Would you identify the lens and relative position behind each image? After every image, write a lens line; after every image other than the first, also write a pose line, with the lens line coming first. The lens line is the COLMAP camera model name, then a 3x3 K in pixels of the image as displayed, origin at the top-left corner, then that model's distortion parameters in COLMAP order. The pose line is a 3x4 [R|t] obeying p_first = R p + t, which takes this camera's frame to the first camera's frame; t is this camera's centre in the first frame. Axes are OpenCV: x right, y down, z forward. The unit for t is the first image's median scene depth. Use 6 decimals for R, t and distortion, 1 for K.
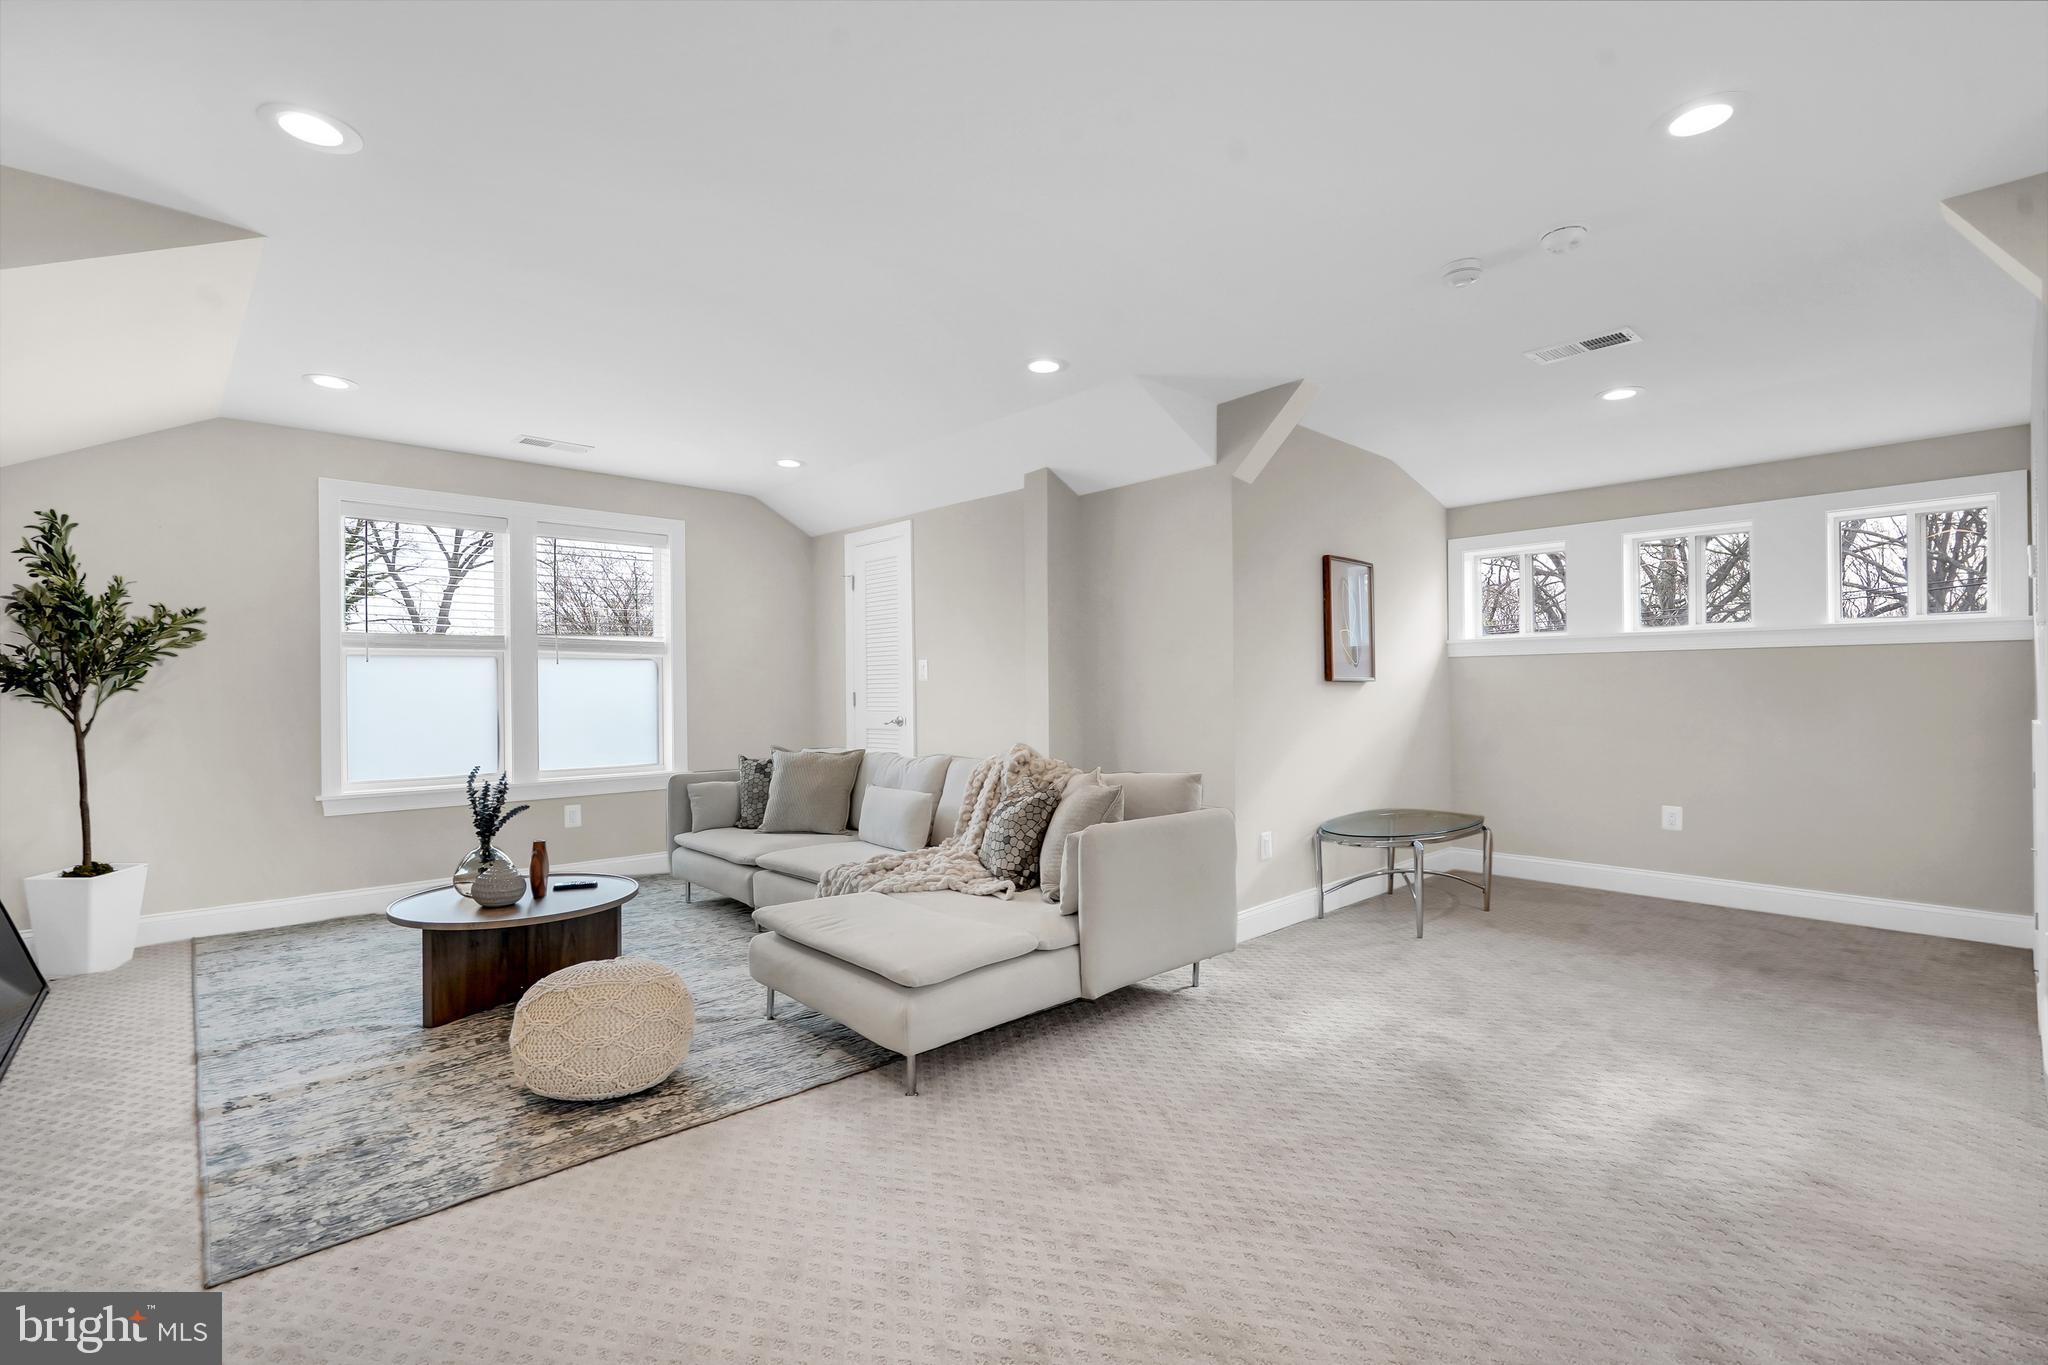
lens RADIAL K [[930.5, 0, 1024.0], [0, 930.5, 682.5], [0, 0, 1]] dist [-0.001641, -0.000464]
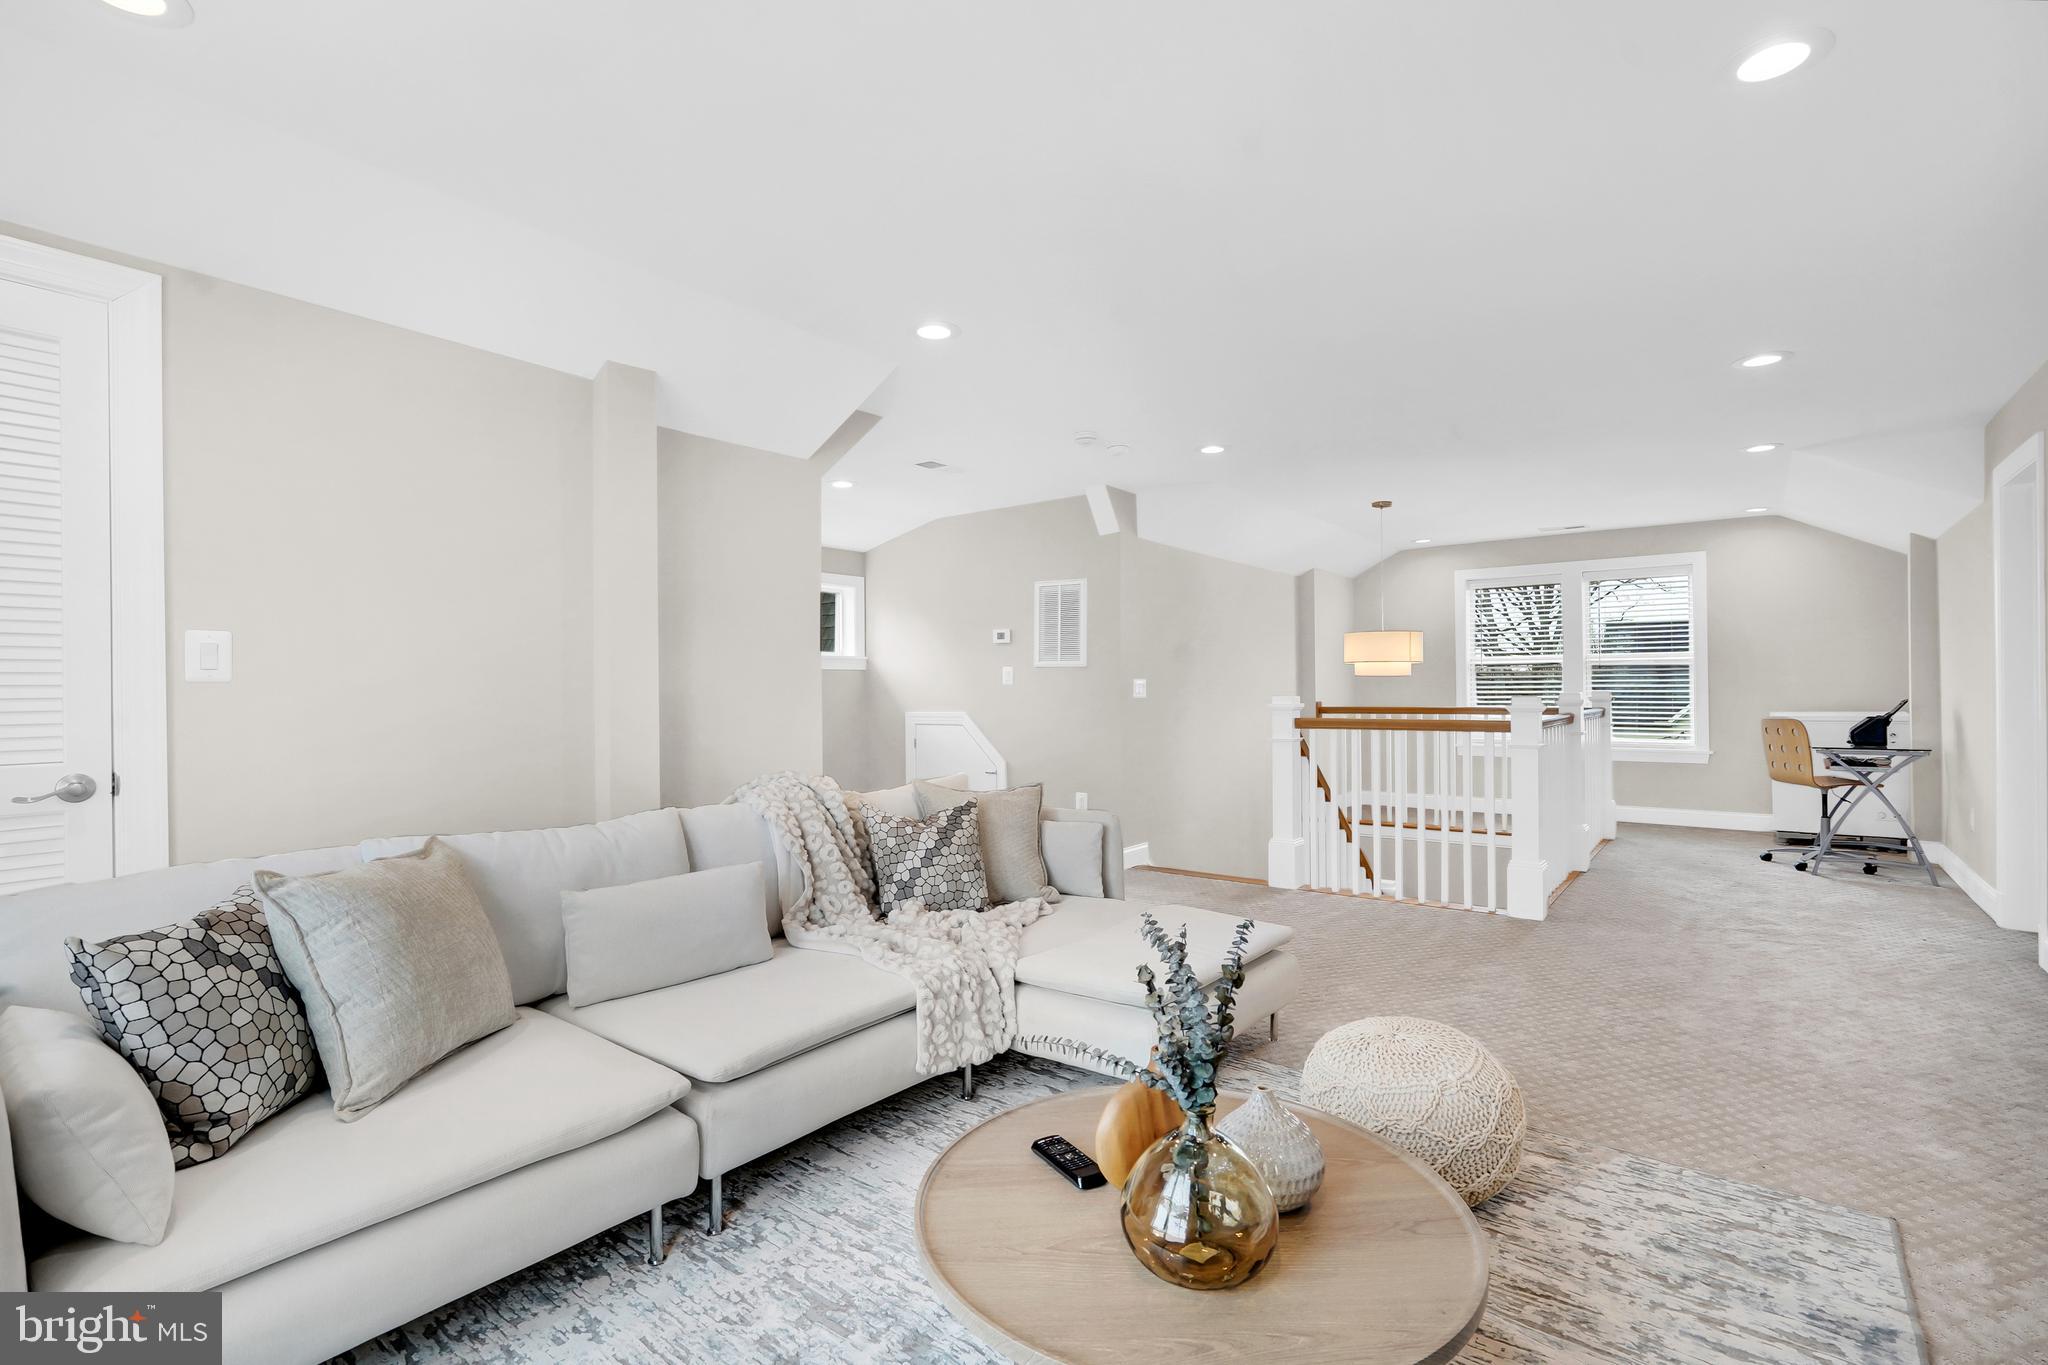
lens RADIAL K [[930.5, 0, 1024.0], [0, 930.5, 682.5], [0, 0, 1]] dist [-0.001641, -0.000464]
pose [[-0.160685, 0.011849, 0.986935, -1.012562], [-0.000950, 0.999926, -0.012159, 0.006921], [-0.987005, -0.002892, -0.160661, 1.229480]]
